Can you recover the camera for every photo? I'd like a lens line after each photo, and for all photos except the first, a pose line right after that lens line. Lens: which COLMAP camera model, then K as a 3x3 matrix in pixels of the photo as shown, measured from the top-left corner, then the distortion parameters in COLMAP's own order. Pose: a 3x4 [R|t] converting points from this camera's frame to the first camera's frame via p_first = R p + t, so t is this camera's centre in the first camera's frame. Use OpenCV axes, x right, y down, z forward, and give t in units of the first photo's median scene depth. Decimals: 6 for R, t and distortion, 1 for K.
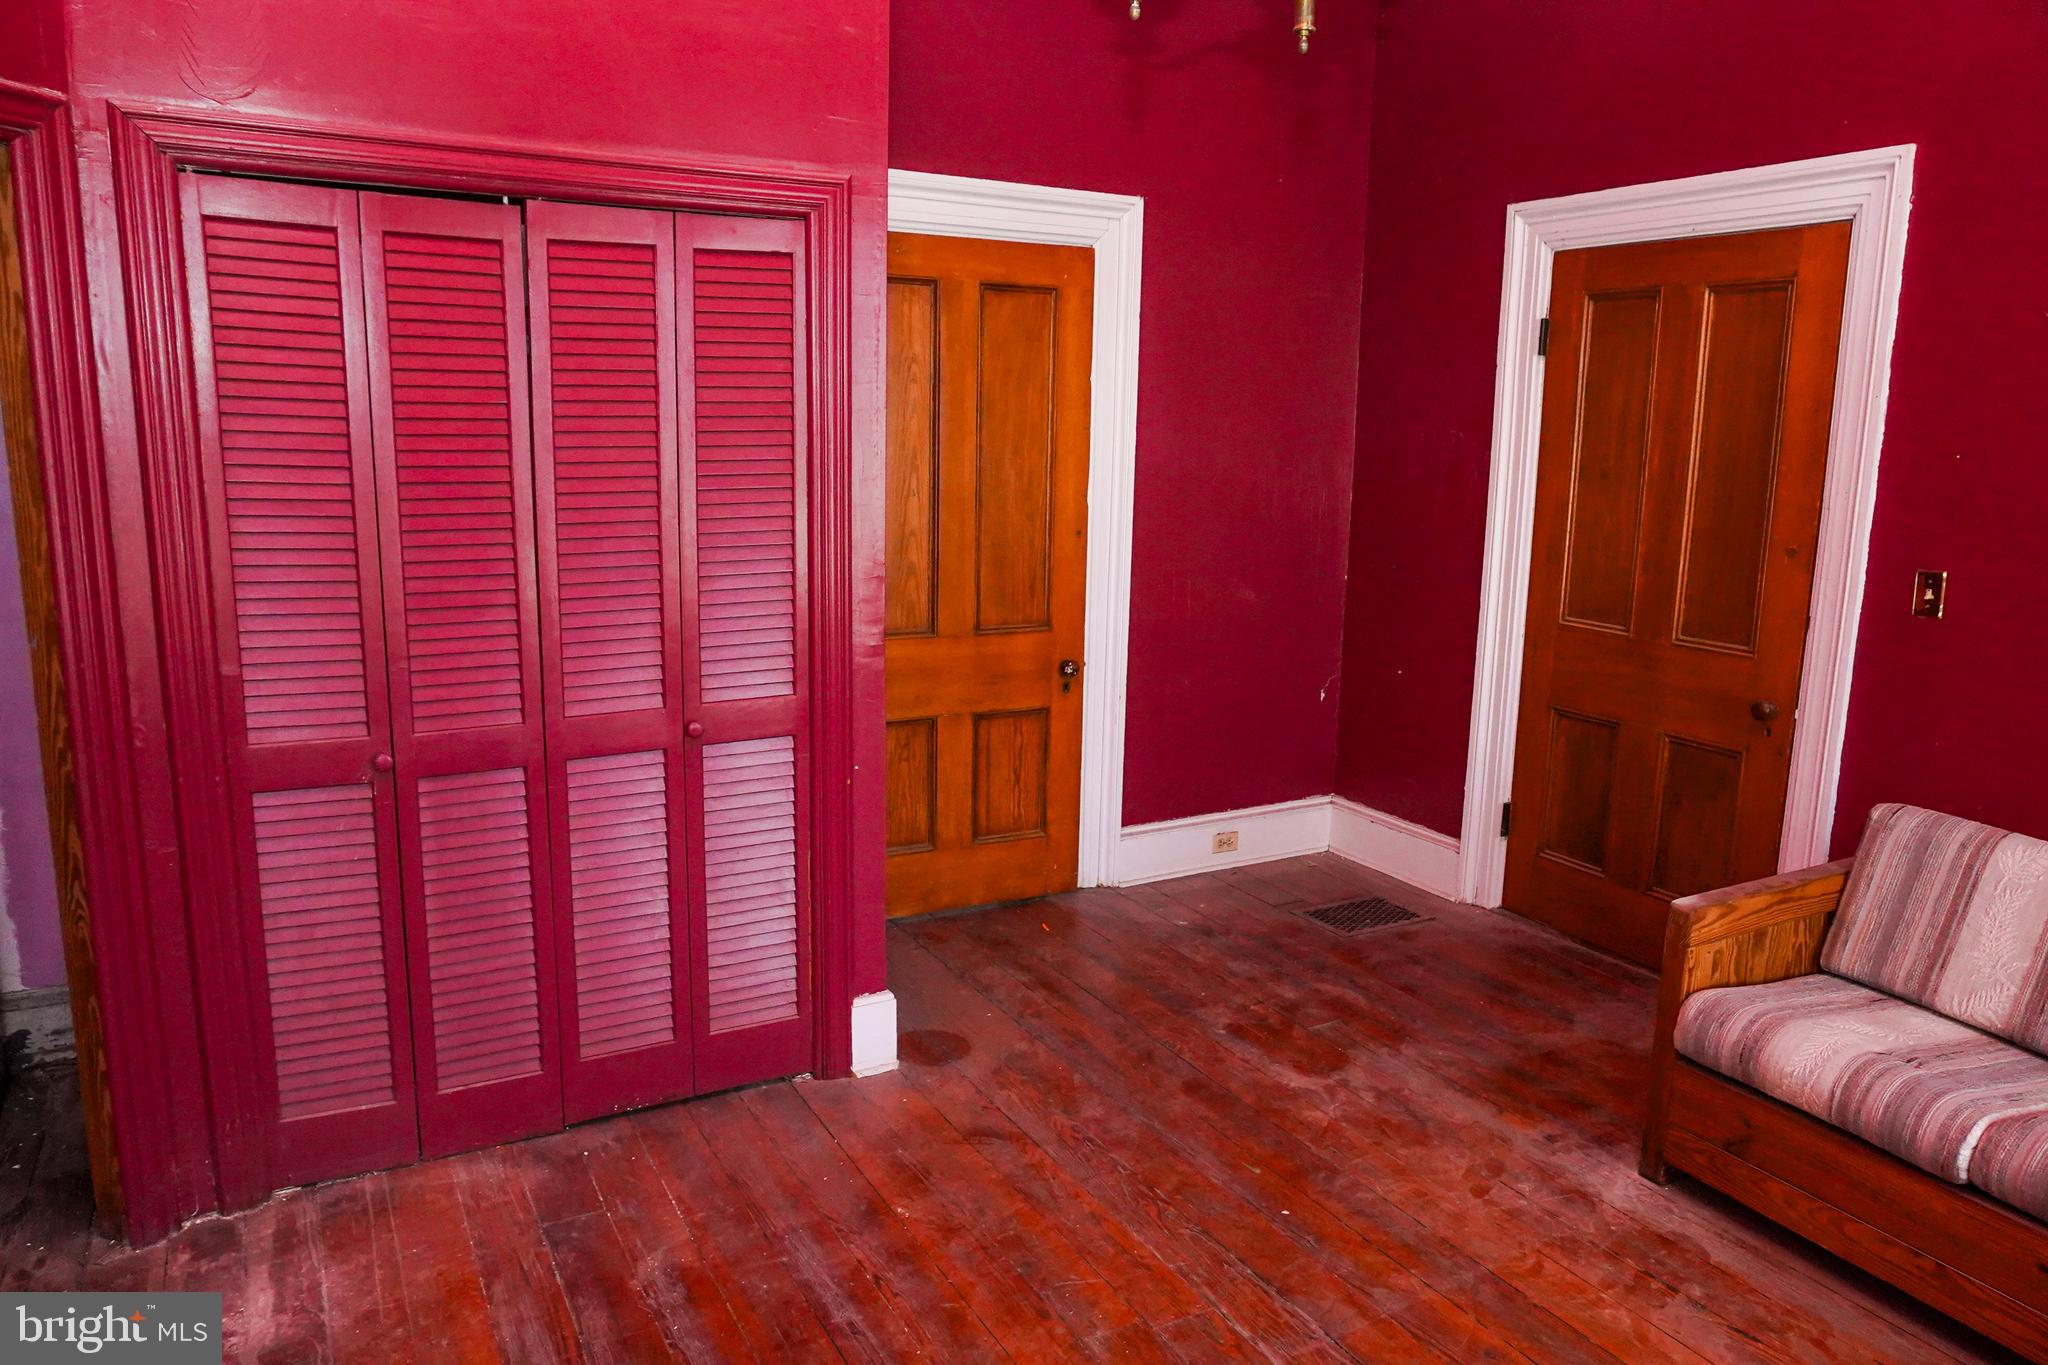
lens RADIAL K [[1390.0, 0, 1032.6], [0, 1390.0, 683.9], [0, 0, 1]] dist [-0.059698, 0.036900]
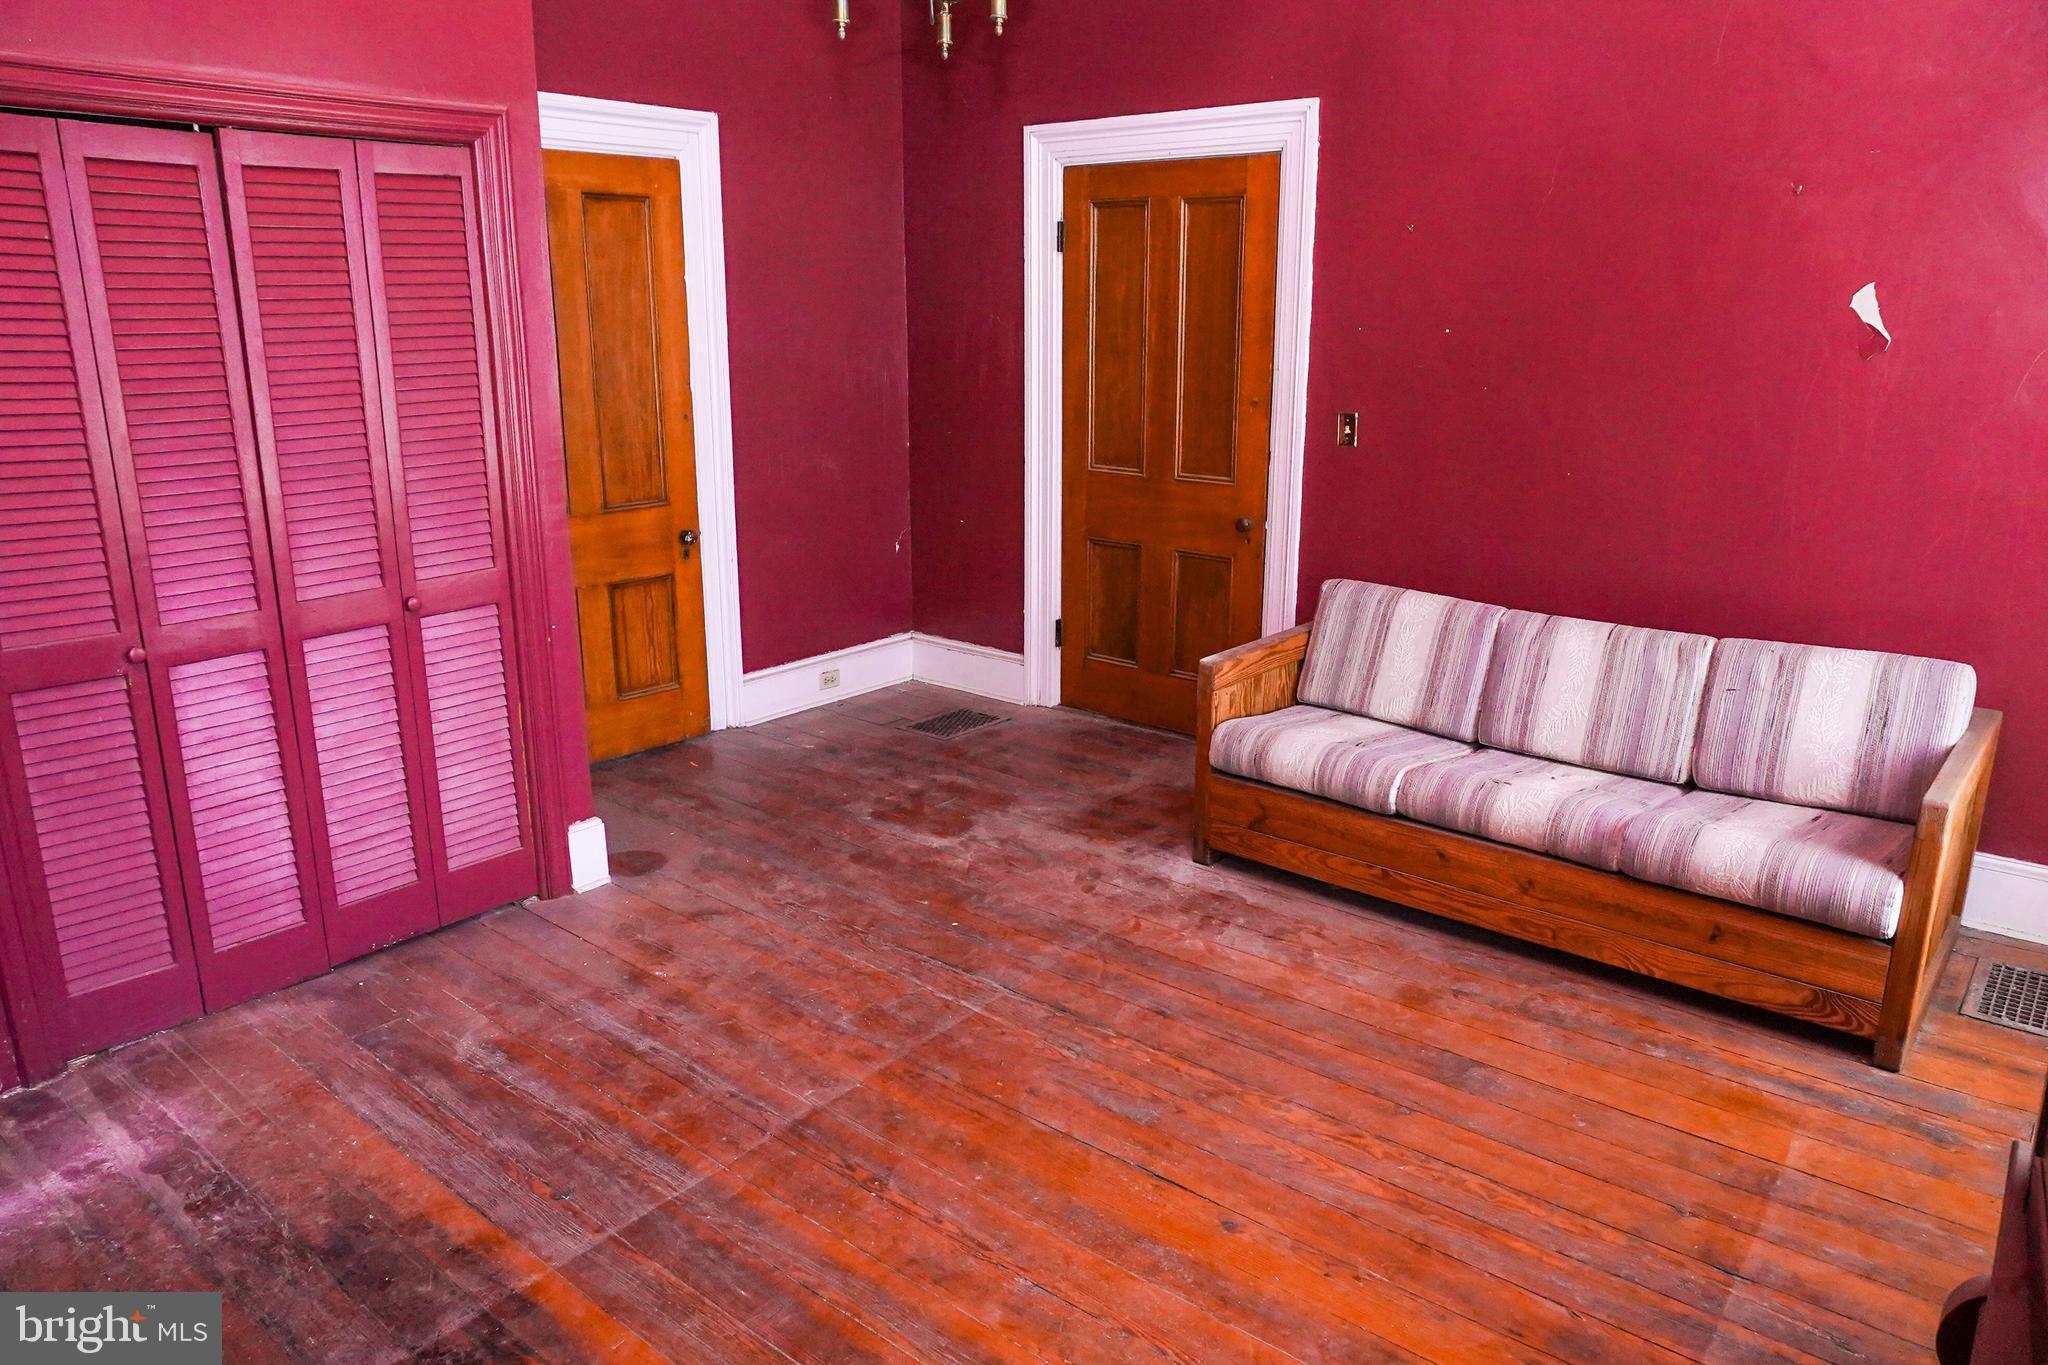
lens RADIAL K [[1390.0, 0, 1032.6], [0, 1390.0, 683.9], [0, 0, 1]] dist [-0.059698, 0.036900]
pose [[0.932944, -0.111060, 0.342464, -0.154114], [0.082187, 0.991812, 0.097747, 0.027564], [-0.350516, -0.063046, 0.934432, -0.221865]]
